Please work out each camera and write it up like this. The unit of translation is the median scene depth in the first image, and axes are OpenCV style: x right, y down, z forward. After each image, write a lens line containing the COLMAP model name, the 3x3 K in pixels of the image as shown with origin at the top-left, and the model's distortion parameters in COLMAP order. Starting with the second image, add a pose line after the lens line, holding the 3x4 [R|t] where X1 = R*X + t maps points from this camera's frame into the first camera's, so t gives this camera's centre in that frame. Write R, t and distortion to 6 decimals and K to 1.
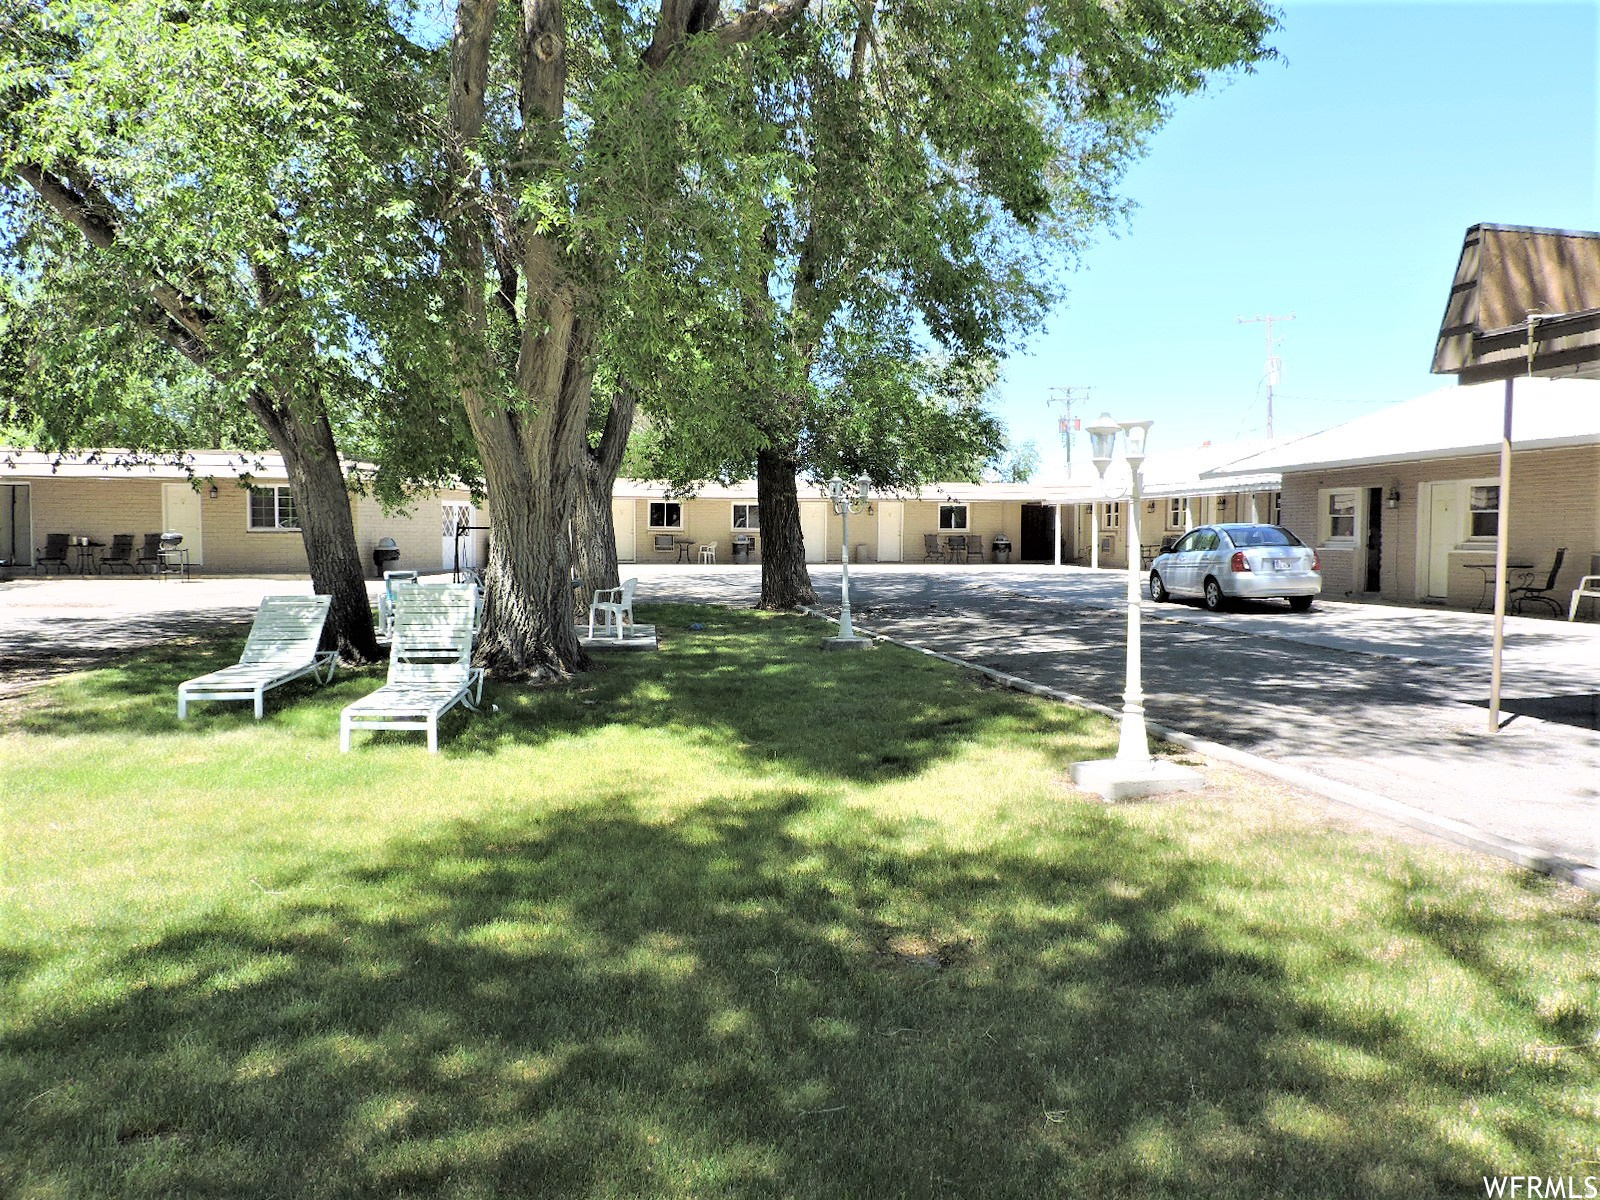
lens RADIAL K [[1148.0, 0, 800.0], [0, 1148.0, 600.0], [0, 0, 1]] dist [-0.033179, 0.003307]
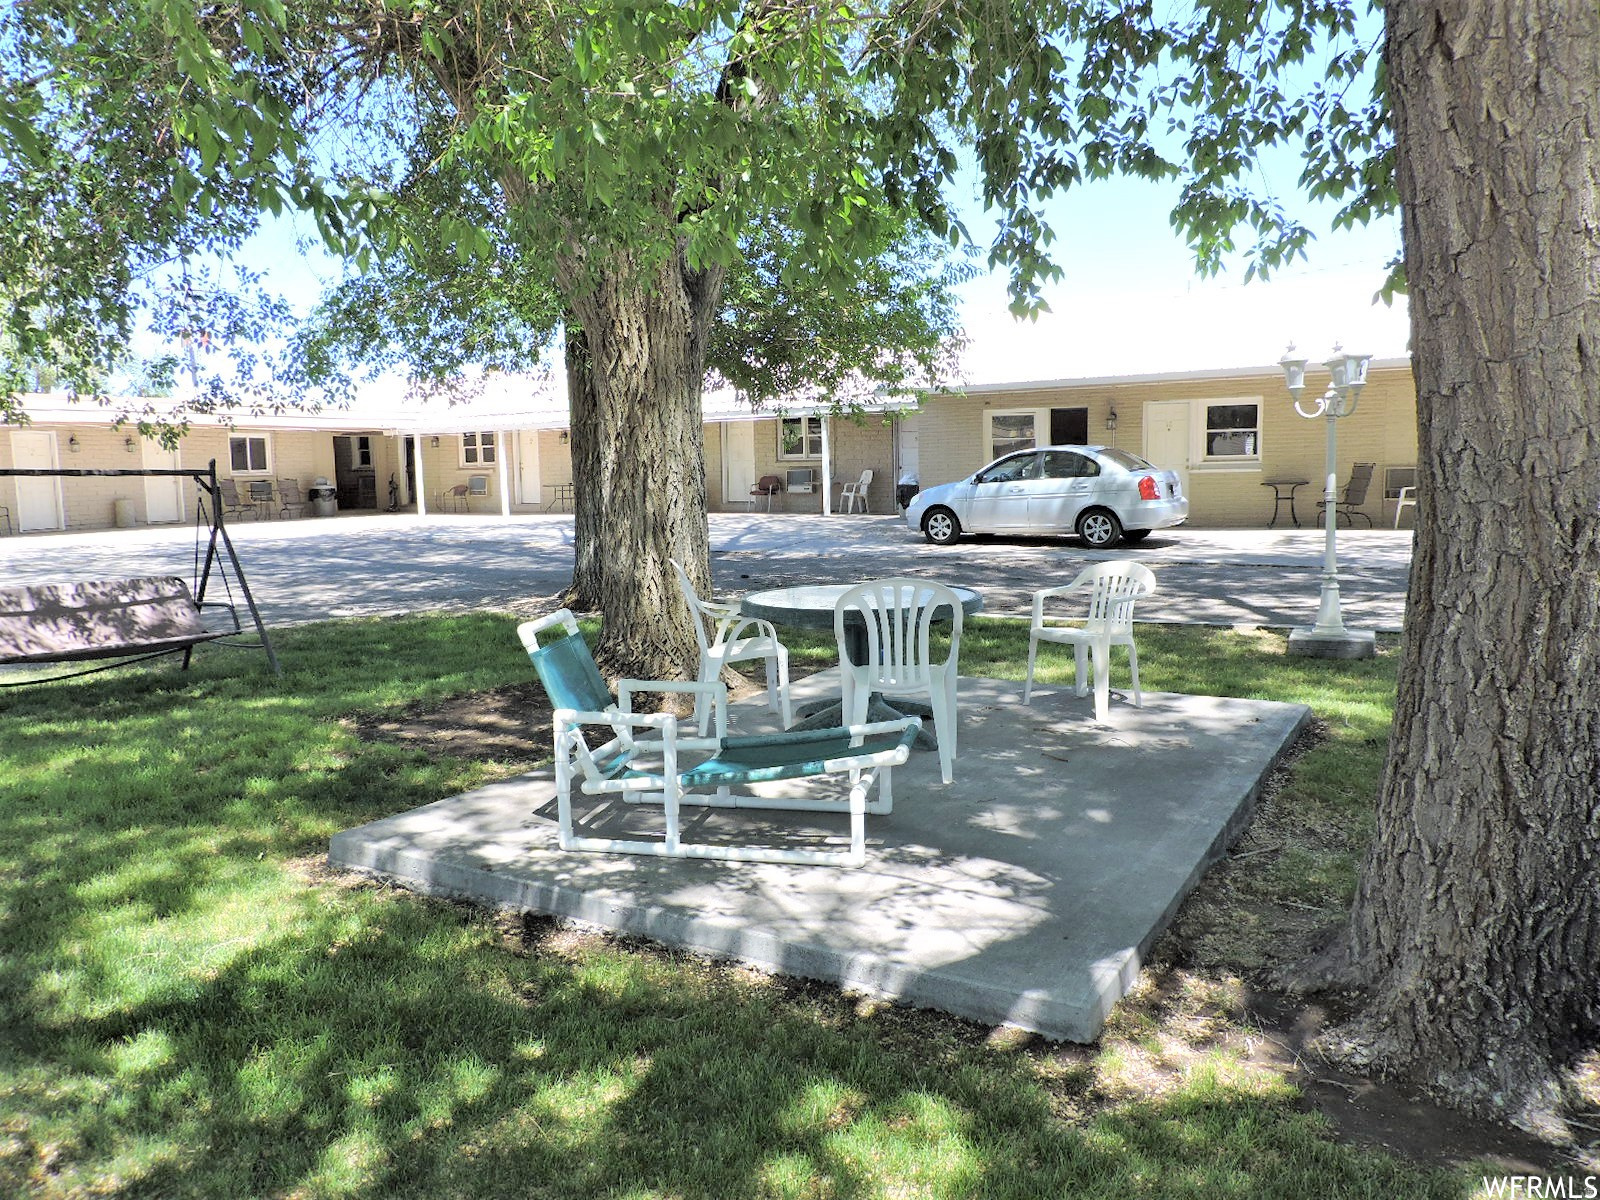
lens RADIAL K [[1134.1, 0, 800.0], [0, 1134.1, 600.0], [0, 0, 1]] dist [-0.010227, 0.001174]
pose [[0.620591, -0.110799, 0.776267, -0.273939], [0.070007, 0.993842, 0.085887, -0.026018], [-0.781003, 0.001044, 0.624527, 0.412094]]
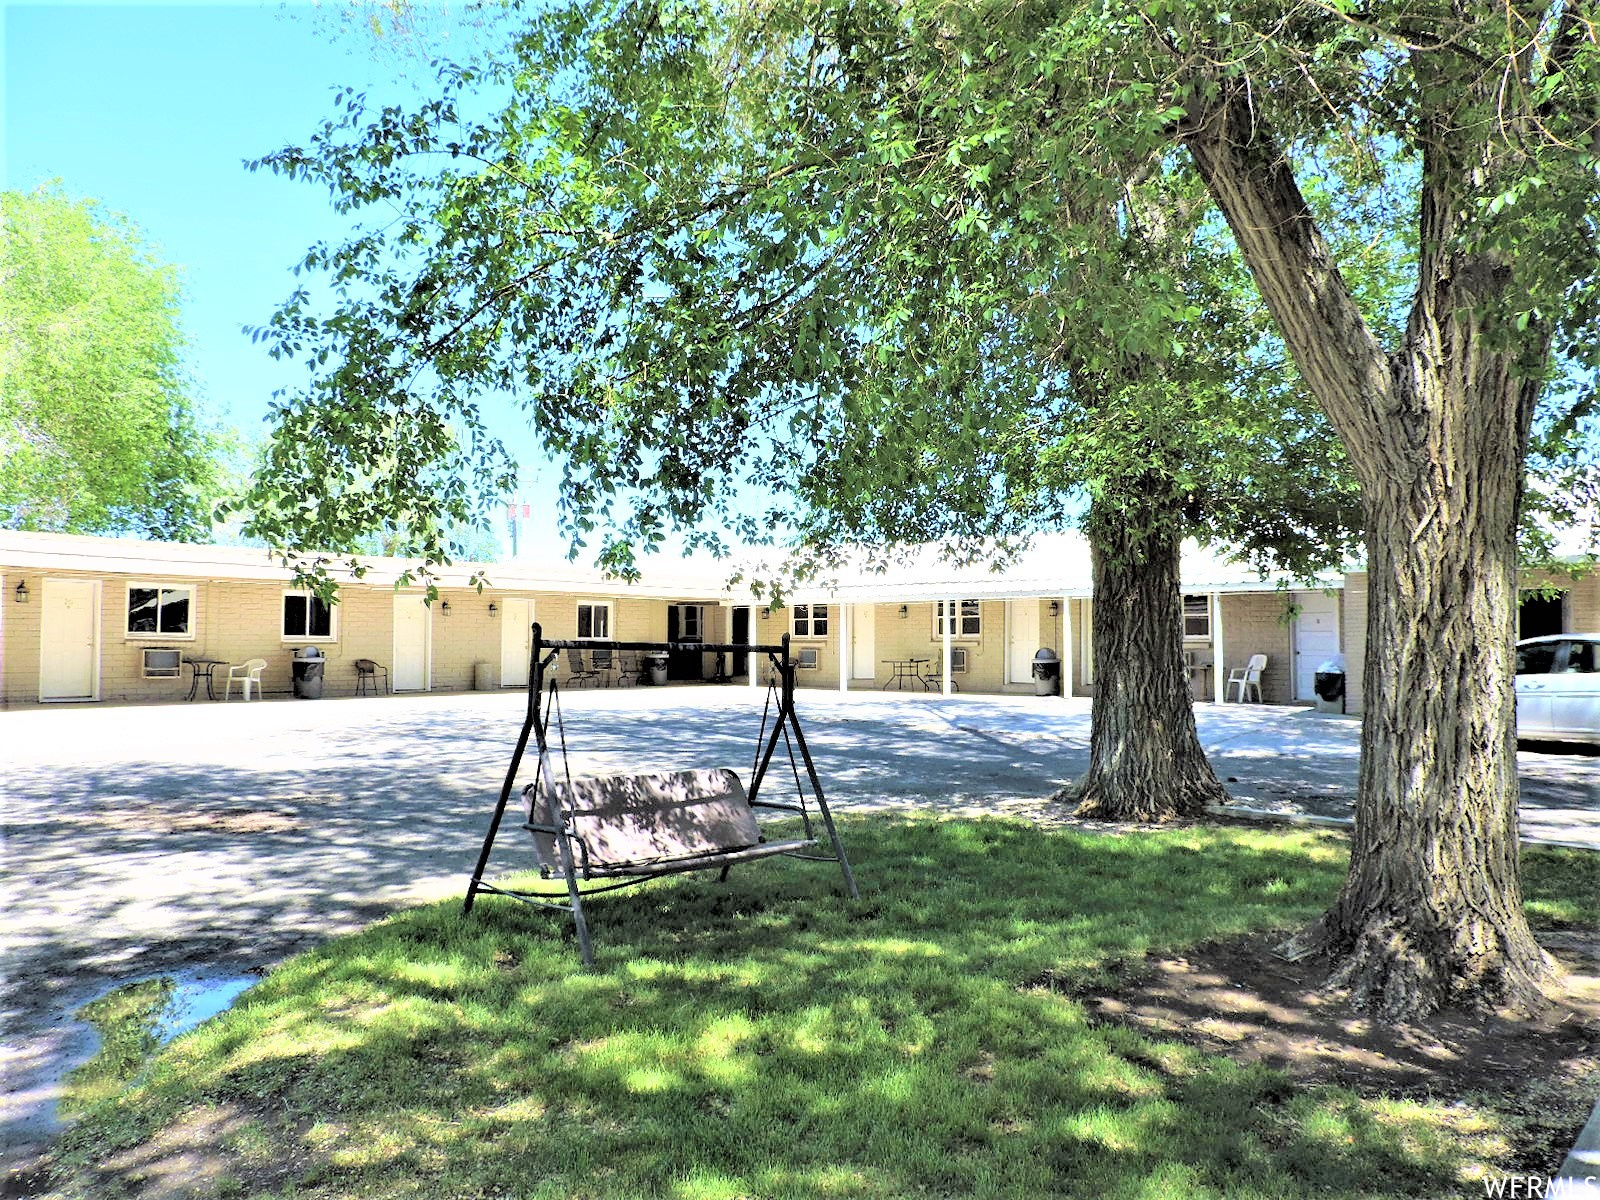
lens RADIAL K [[1148.0, 0, 800.0], [0, 1148.0, 600.0], [0, 0, 1]] dist [-0.033179, 0.003307]
pose [[0.769459, 0.020197, 0.638376, -0.294279], [0.038283, 0.996244, -0.077663, -0.034590], [-0.637547, 0.084198, 0.765796, 0.508765]]
